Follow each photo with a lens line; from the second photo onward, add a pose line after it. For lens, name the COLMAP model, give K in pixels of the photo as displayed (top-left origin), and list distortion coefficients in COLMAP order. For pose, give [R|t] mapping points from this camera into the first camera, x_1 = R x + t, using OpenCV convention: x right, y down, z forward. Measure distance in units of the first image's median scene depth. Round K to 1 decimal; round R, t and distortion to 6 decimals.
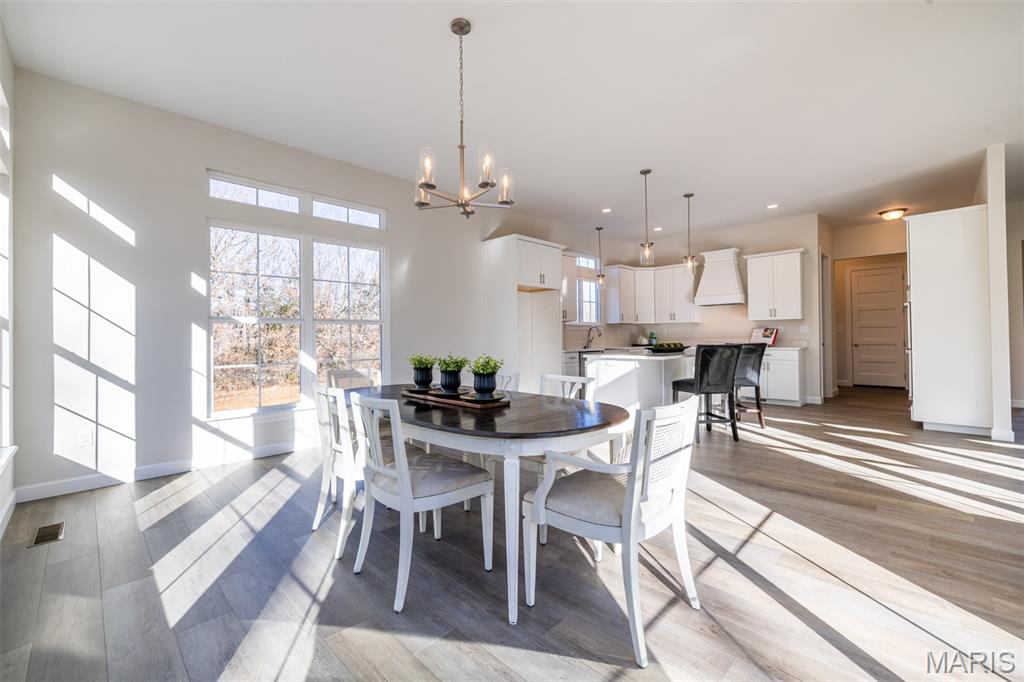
lens RADIAL K [[431.6, 0, 506.8], [0, 431.6, 335.4], [0, 0, 1]] dist [0.003312, -0.000057]
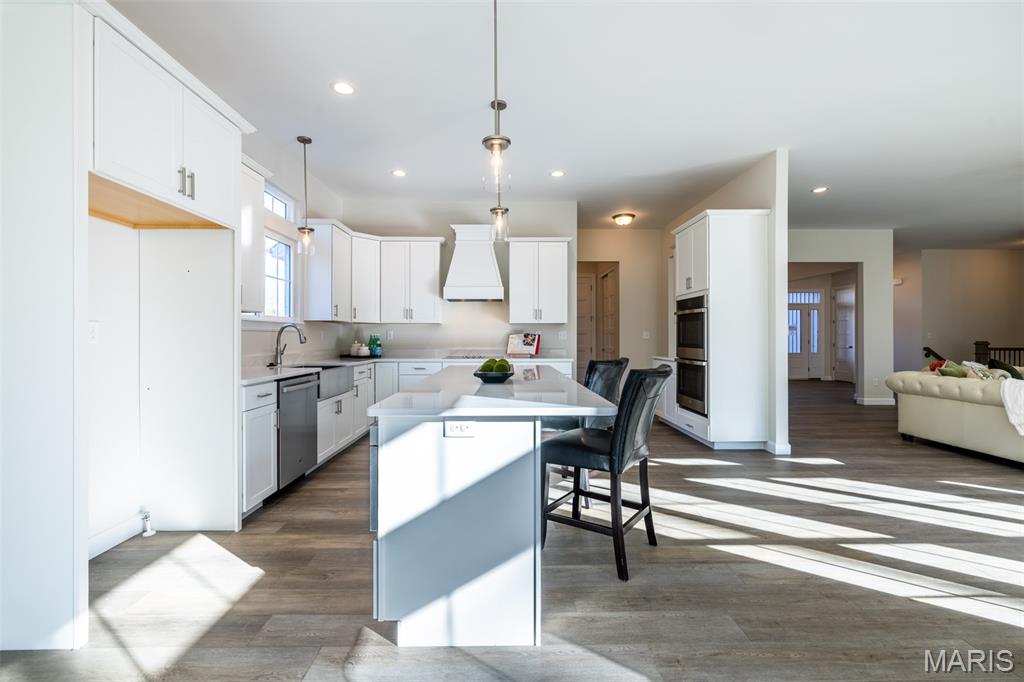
lens RADIAL K [[431.6, 0, 506.8], [0, 431.6, 335.4], [0, 0, 1]] dist [0.003312, -0.000057]
pose [[0.697082, 0.013401, 0.716866, 0.010515], [-0.009797, 0.999910, -0.009166, -0.005901], [-0.716924, -0.000634, 0.697151, 0.493340]]
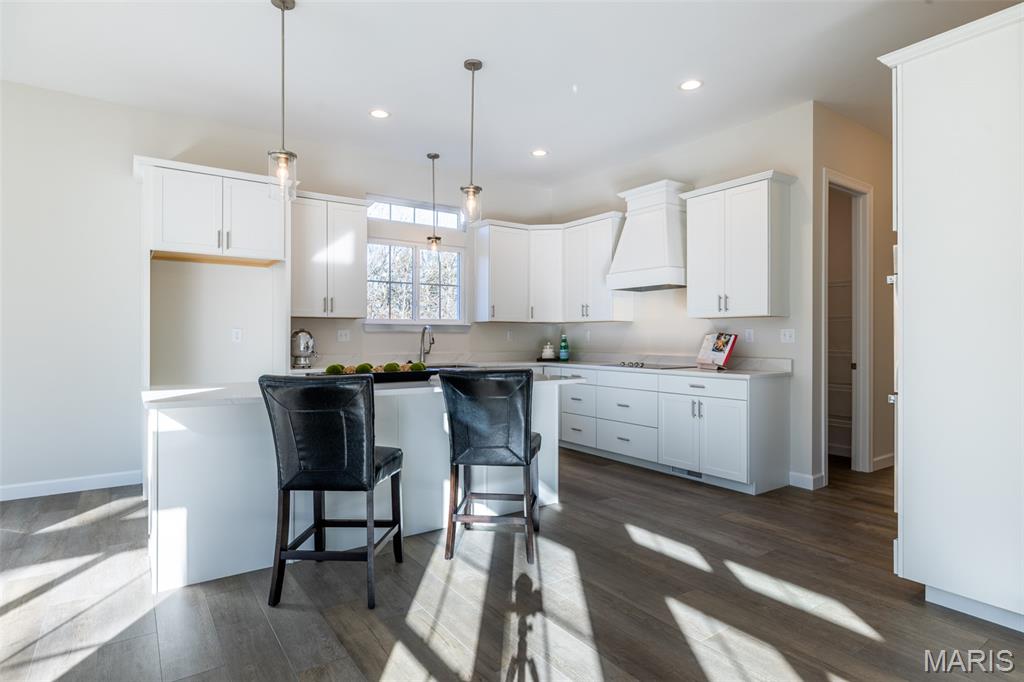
lens RADIAL K [[546.2, 0, 519.5], [0, 546.2, 338.1], [0, 0, 1]] dist [-0.005927, -0.001139]
pose [[0.987610, 0.010440, -0.156578, 0.483357], [-0.009198, 0.999920, 0.008652, -0.014623], [0.156655, -0.007104, 0.987628, 0.332083]]
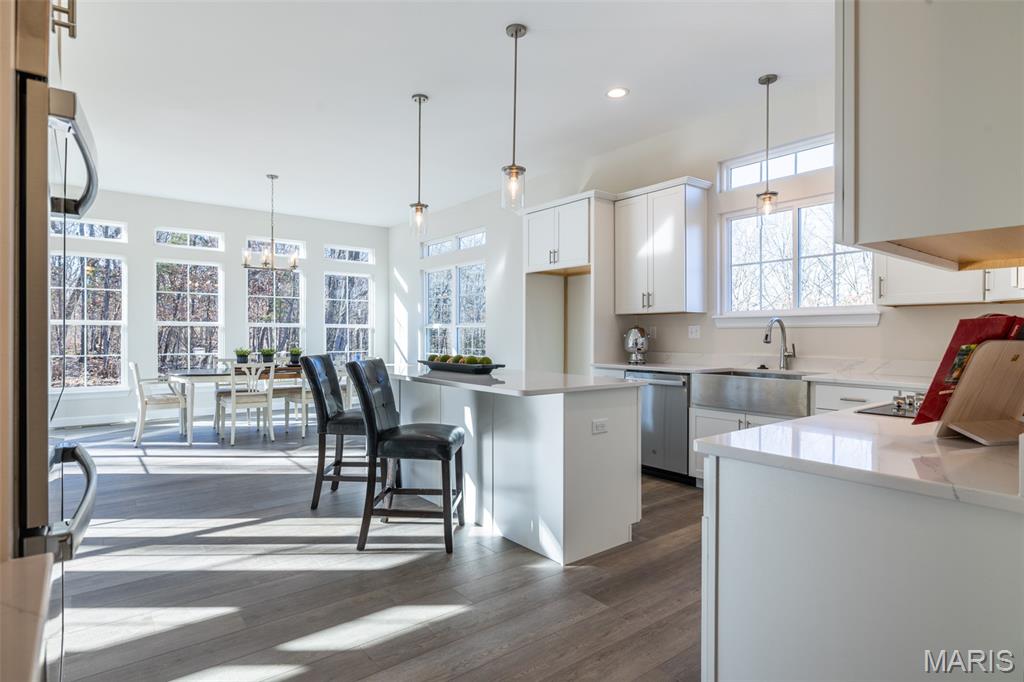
lens RADIAL K [[546.2, 0, 519.5], [0, 546.2, 338.1], [0, 0, 1]] dist [-0.005927, -0.001139]
pose [[-0.117447, 0.014019, -0.992980, 0.829511], [0.006941, 0.999888, 0.013295, -0.012312], [0.993055, -0.005330, -0.117531, 0.901546]]
